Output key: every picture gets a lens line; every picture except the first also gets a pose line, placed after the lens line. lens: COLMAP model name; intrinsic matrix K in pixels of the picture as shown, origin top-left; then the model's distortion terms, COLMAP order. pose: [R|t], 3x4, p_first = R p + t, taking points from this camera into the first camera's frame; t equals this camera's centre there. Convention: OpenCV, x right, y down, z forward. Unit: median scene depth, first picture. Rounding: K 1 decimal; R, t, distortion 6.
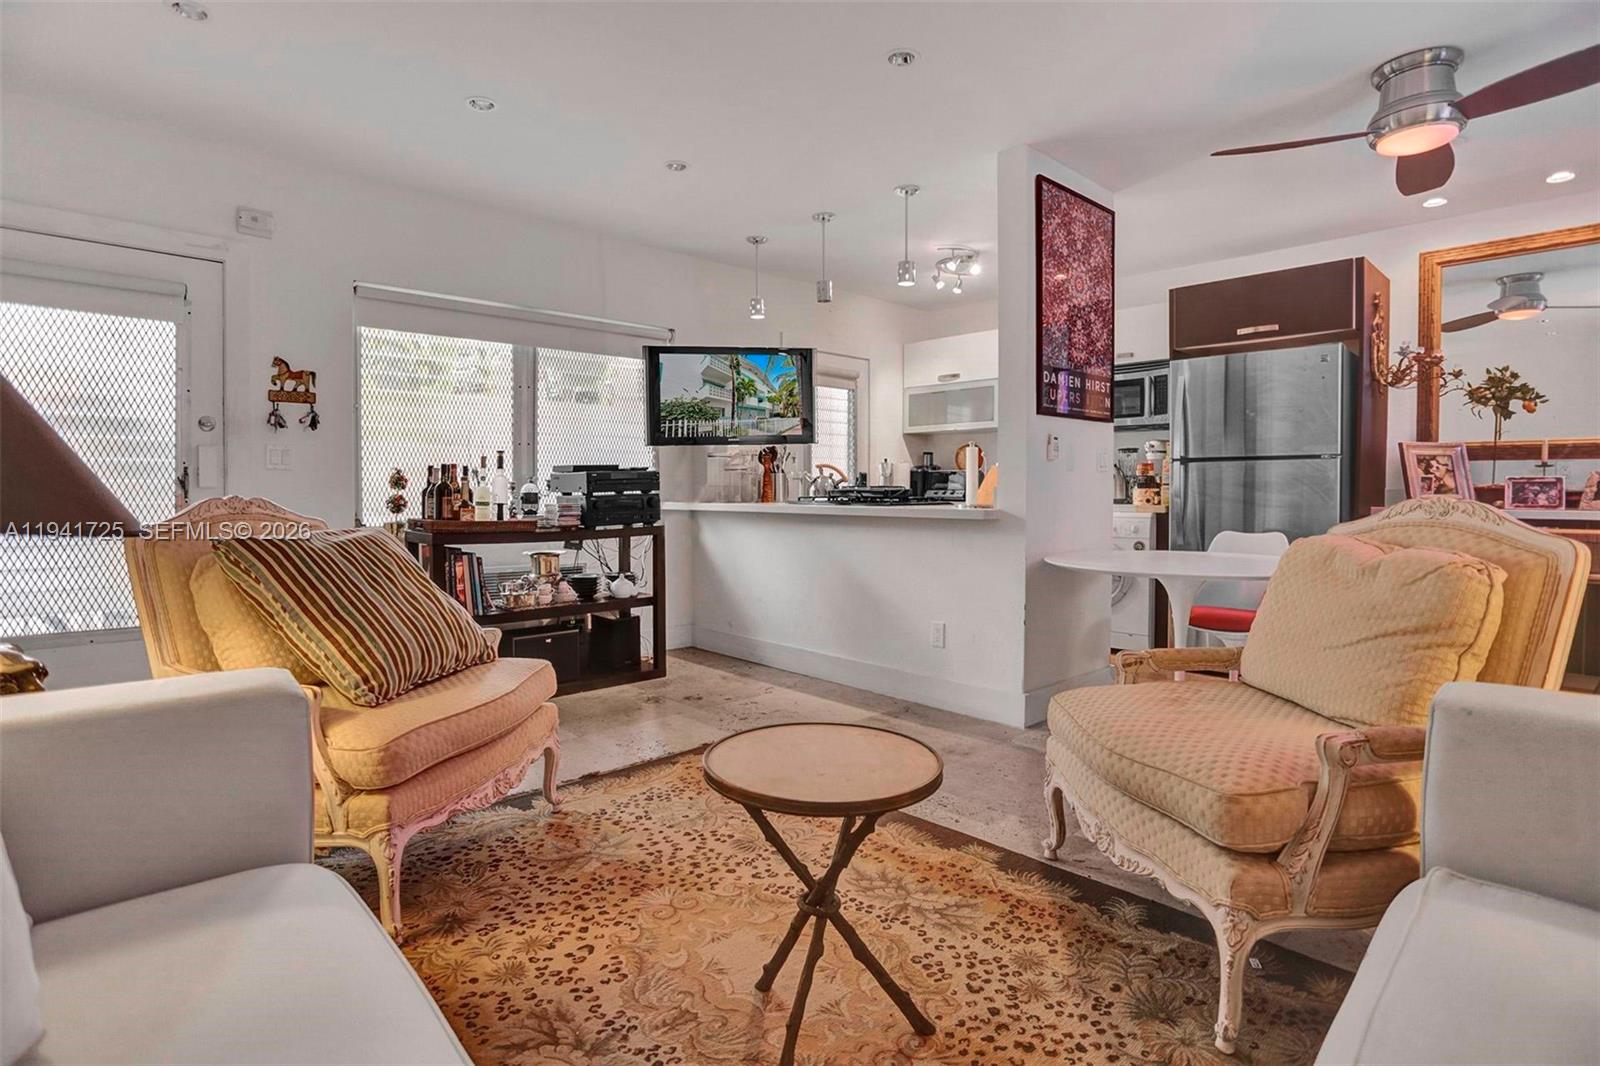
lens RADIAL K [[802.8, 0, 793.8], [0, 802.8, 509.6], [0, 0, 1]] dist [-0.069334, 0.029393]
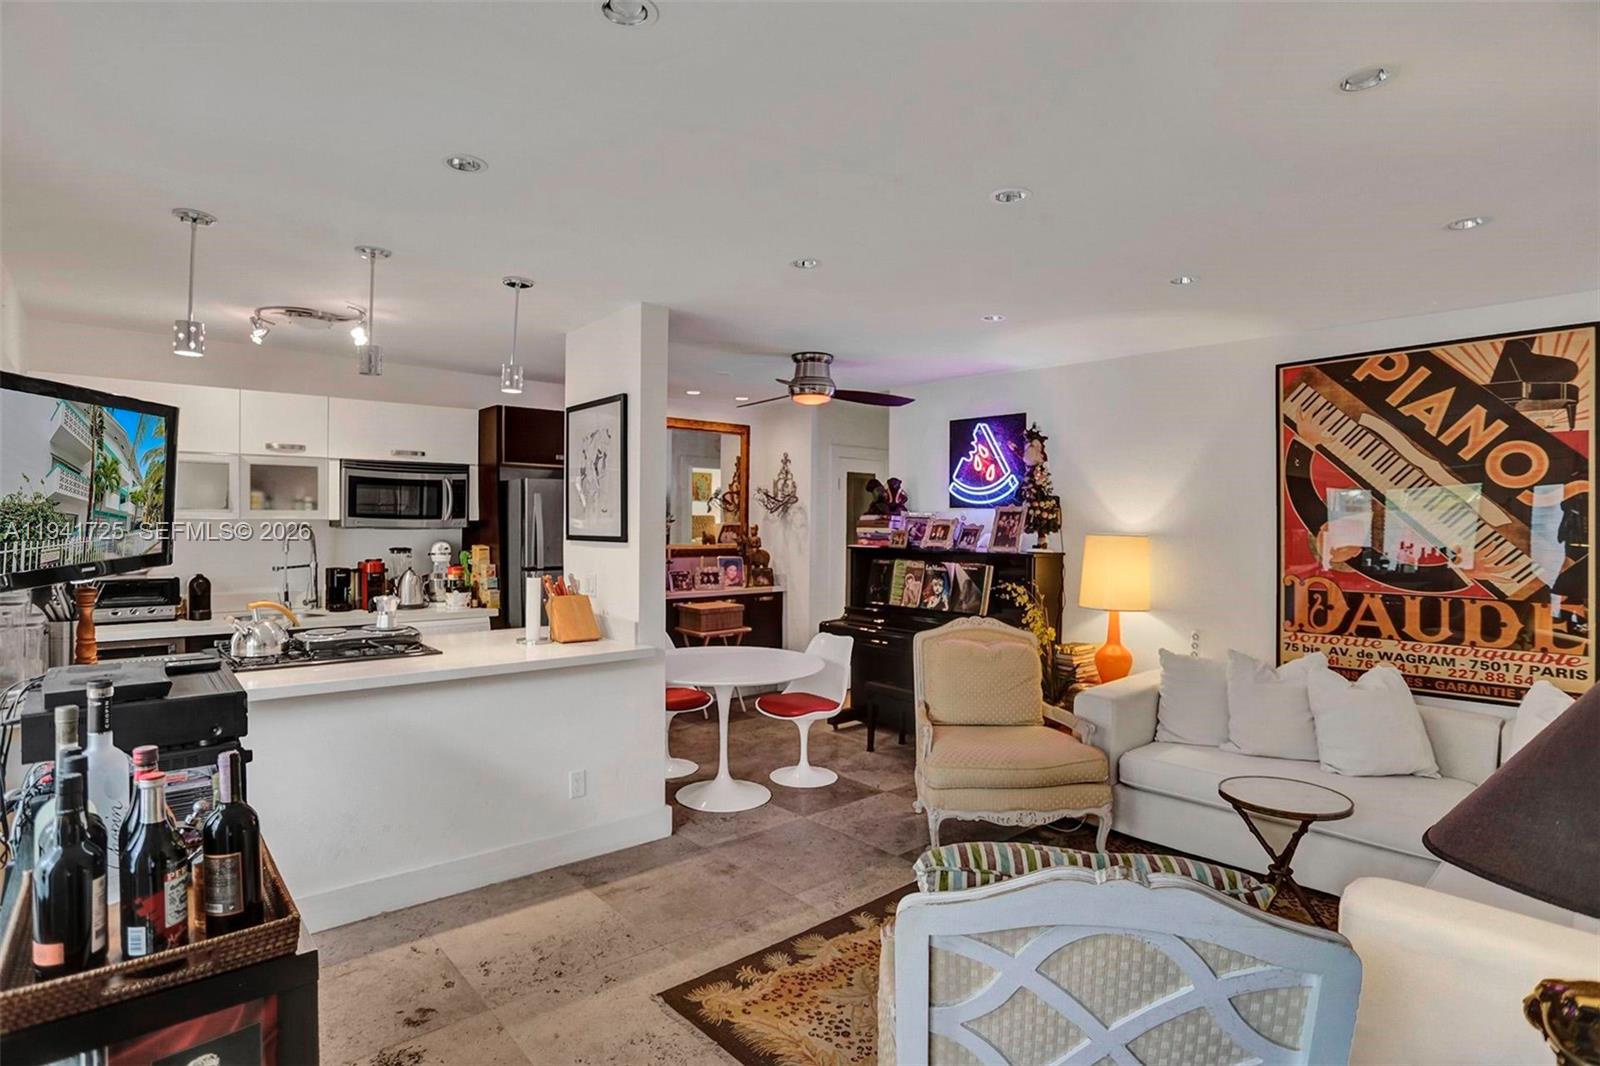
lens RADIAL K [[816.9, 0, 783.7], [0, 816.9, 527.2], [0, 0, 1]] dist [-0.075036, 0.032759]
pose [[0.042121, -0.011475, 0.999047, -0.724424], [0.016113, 0.999812, 0.010805, -0.145833], [-0.998983, 0.015643, 0.042298, 0.690619]]
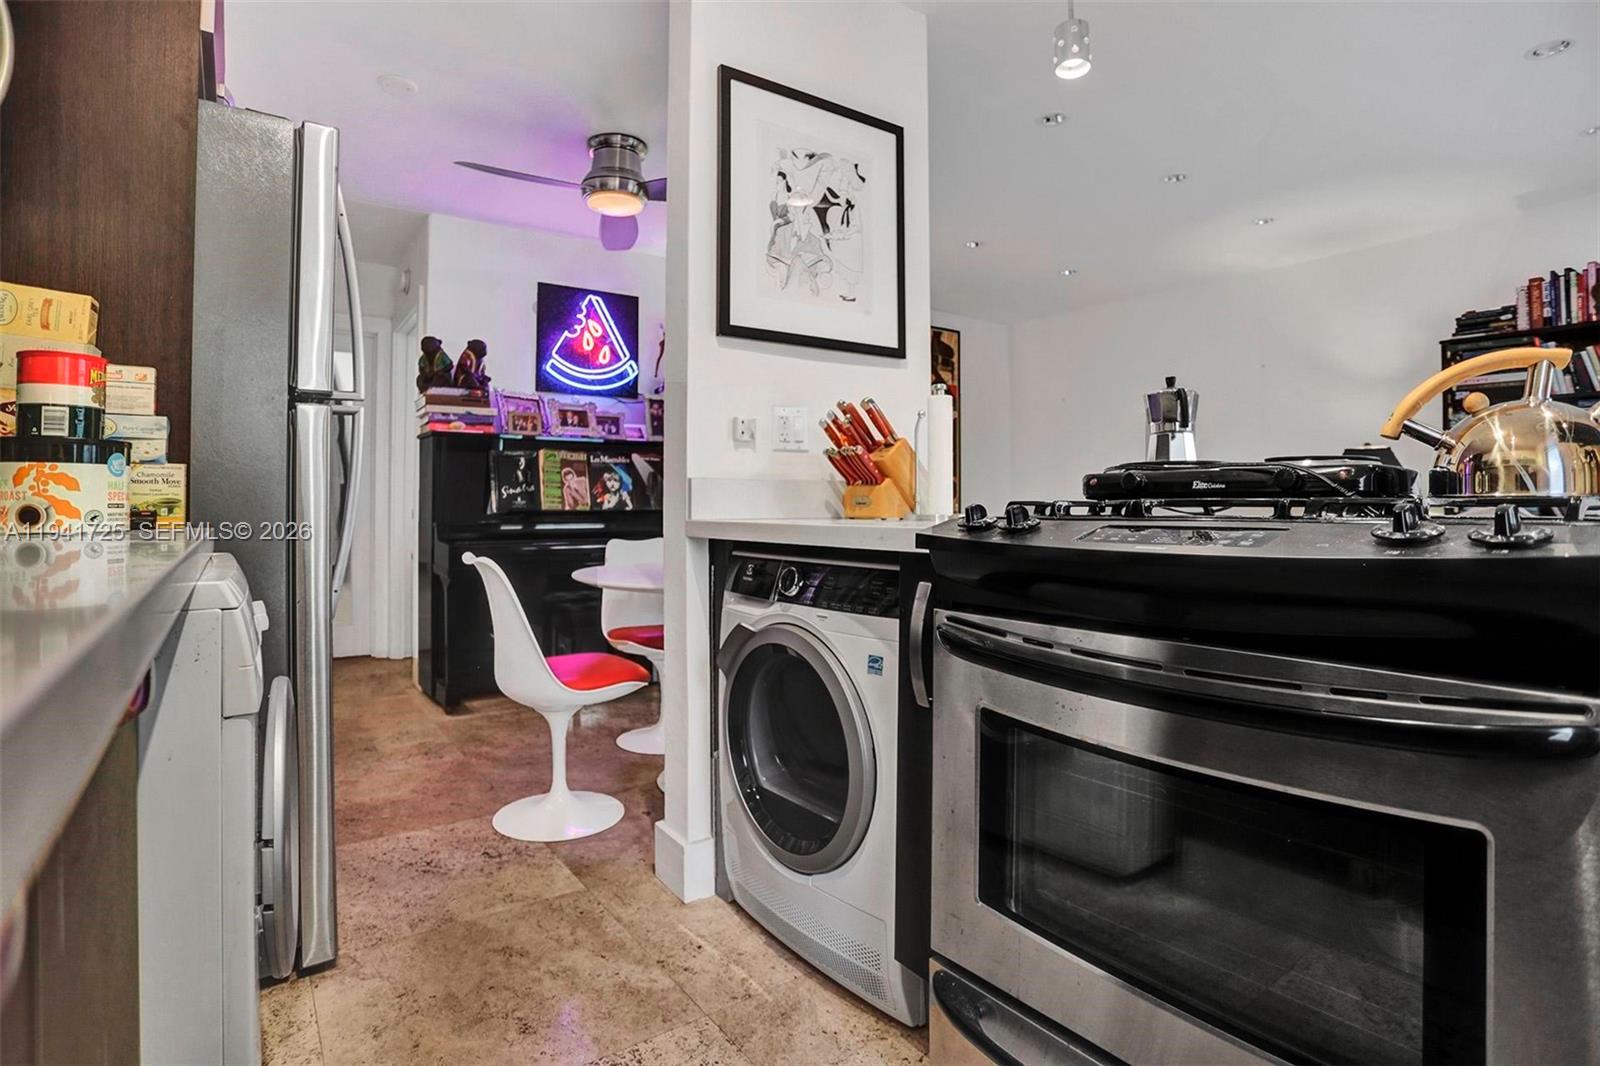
lens RADIAL K [[801.3, 0, 787.5], [0, 801.3, 485.9], [0, 0, 1]] dist [-0.077179, 0.029789]
pose [[-0.990513, 0.000902, 0.137416, 0.253464], [0.001282, 0.999996, 0.002676, -0.026151], [-0.137413, 0.002827, -0.990510, 1.531731]]
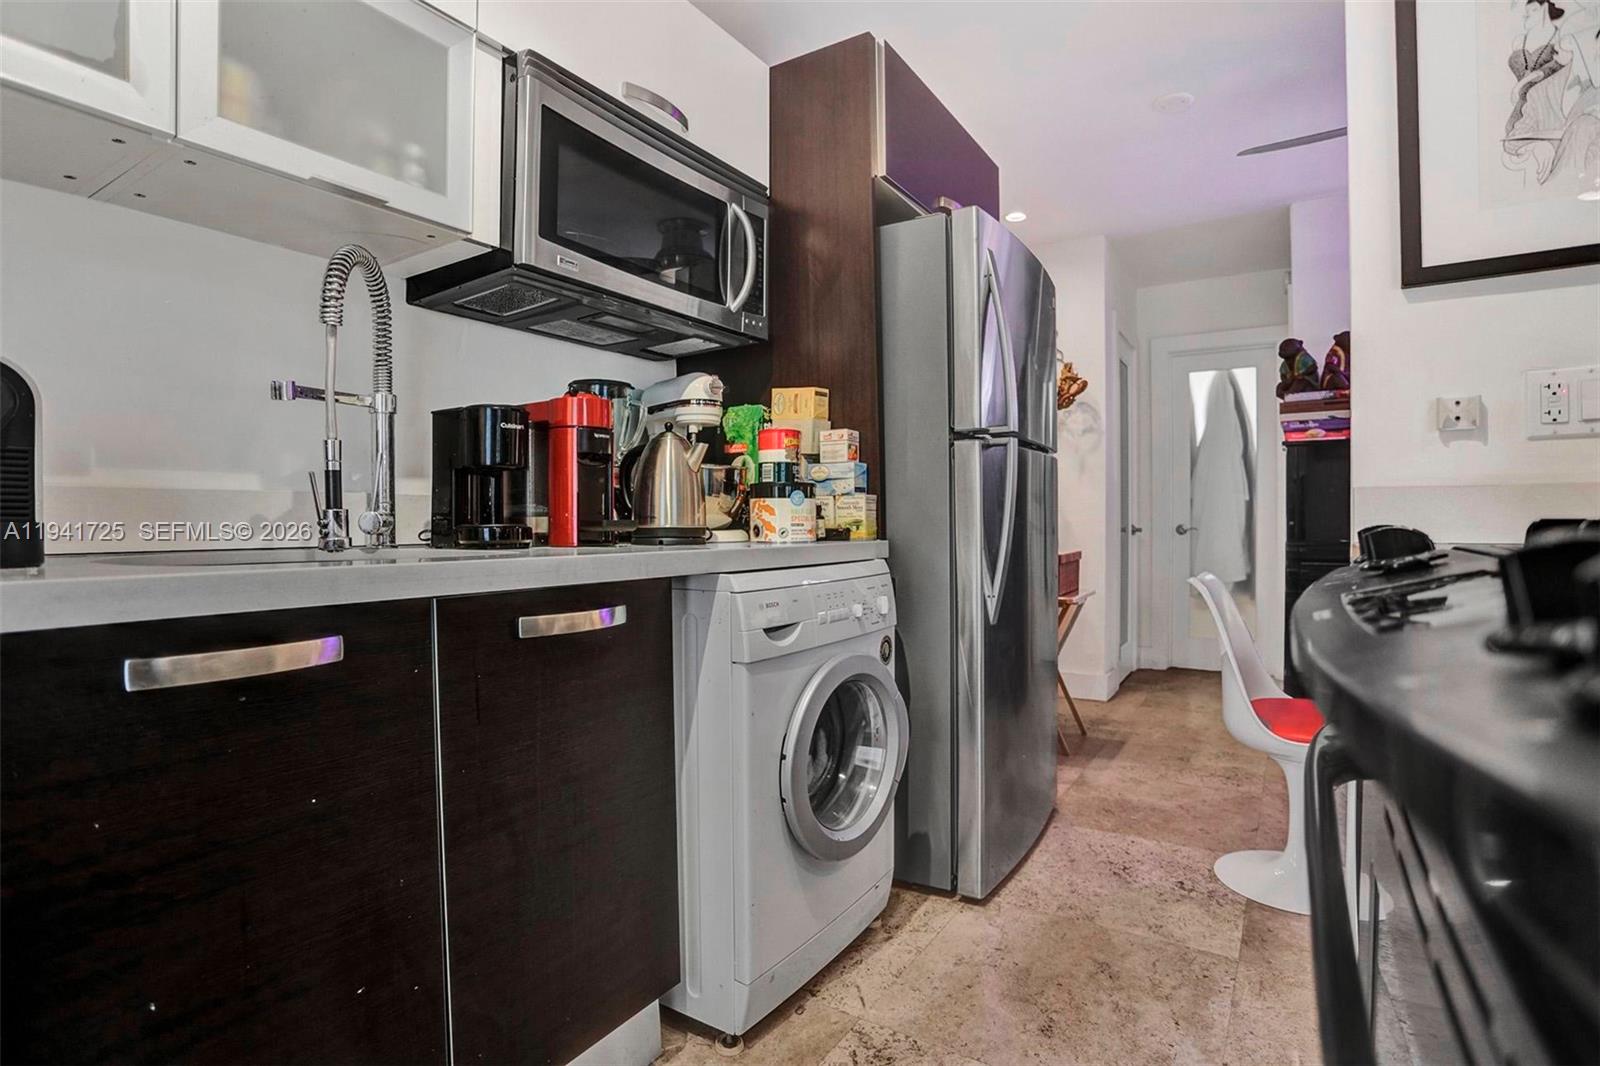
lens RADIAL K [[802.9, 0, 792.3], [0, 802.9, 532.5], [0, 0, 1]] dist [-0.096032, 0.049121]
pose [[-0.240008, -0.015680, 0.970644, 0.091166], [0.027917, 0.999345, 0.023047, -0.024564], [-0.970369, 0.032629, -0.239413, 1.391129]]
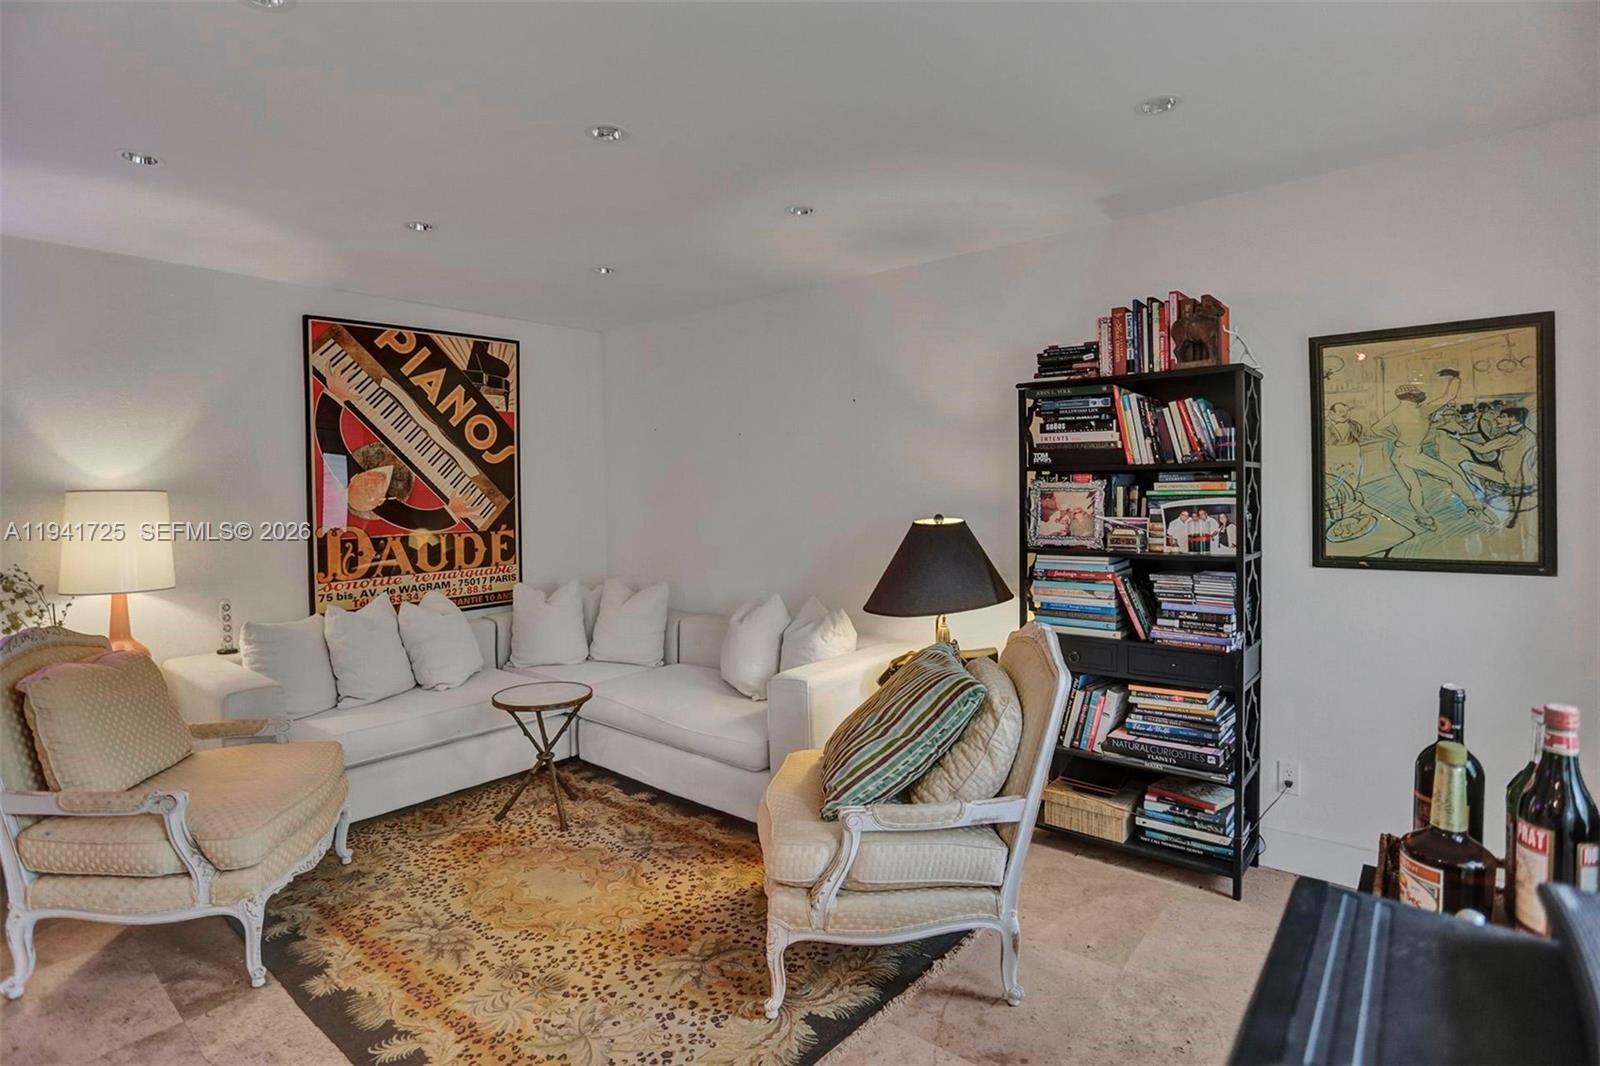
lens RADIAL K [[801.5, 0, 786.0], [0, 801.5, 501.0], [0, 0, 1]] dist [-0.075815, 0.033346]
pose [[-0.993580, 0.010927, -0.112600, -0.146679], [0.006808, 0.999296, 0.036897, -0.129569], [0.112924, 0.035893, -0.992955, 1.169387]]
